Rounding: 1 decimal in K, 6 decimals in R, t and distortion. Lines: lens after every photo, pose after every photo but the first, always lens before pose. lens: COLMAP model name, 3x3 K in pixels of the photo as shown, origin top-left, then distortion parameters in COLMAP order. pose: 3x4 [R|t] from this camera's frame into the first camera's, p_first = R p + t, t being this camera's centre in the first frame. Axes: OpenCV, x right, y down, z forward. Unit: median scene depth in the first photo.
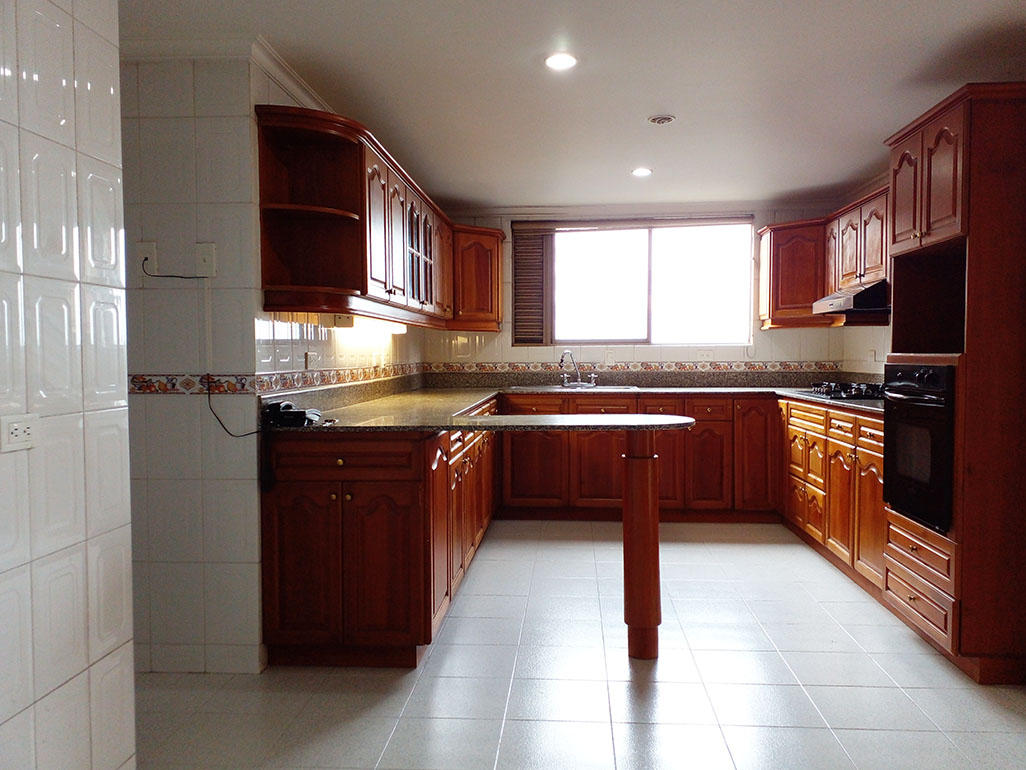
lens RADIAL K [[815.7, 0, 512.0], [0, 815.7, 388.5], [0, 0, 1]] dist [0.107890, -0.185254]
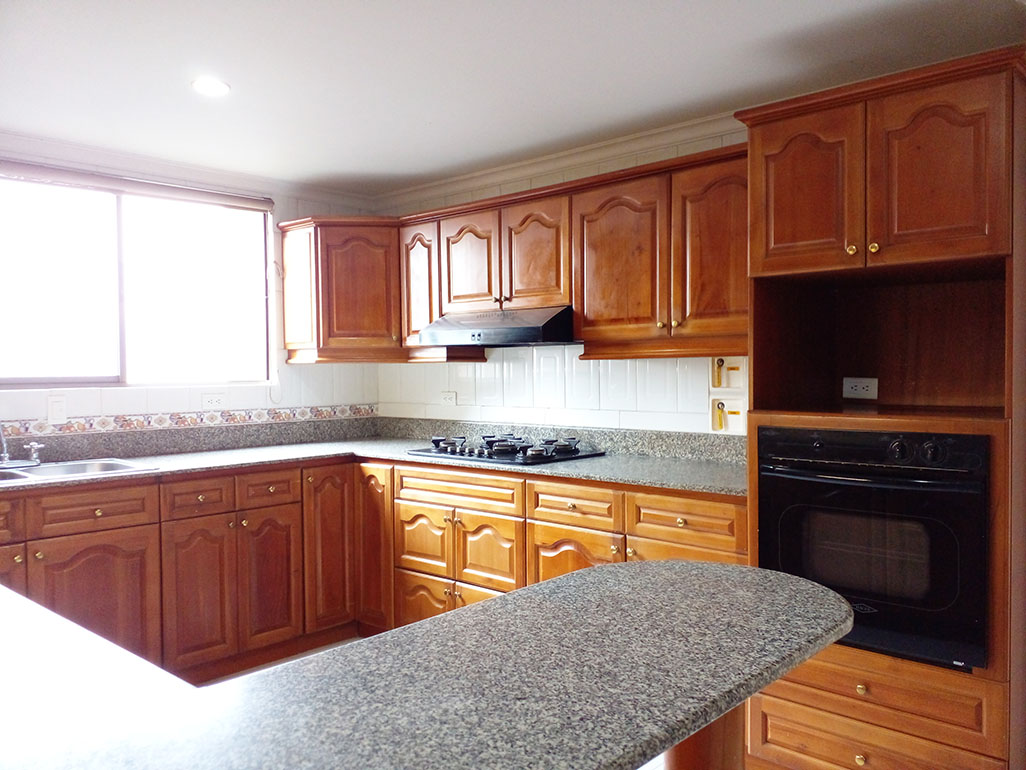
lens RADIAL K [[815.7, 0, 512.0], [0, 815.7, 388.5], [0, 0, 1]] dist [0.107890, -0.185254]
pose [[0.620866, -0.019711, 0.783669, -0.141346], [0.038758, 0.999233, -0.005573, -0.040435], [-0.782958, 0.033833, 0.621153, 0.434359]]
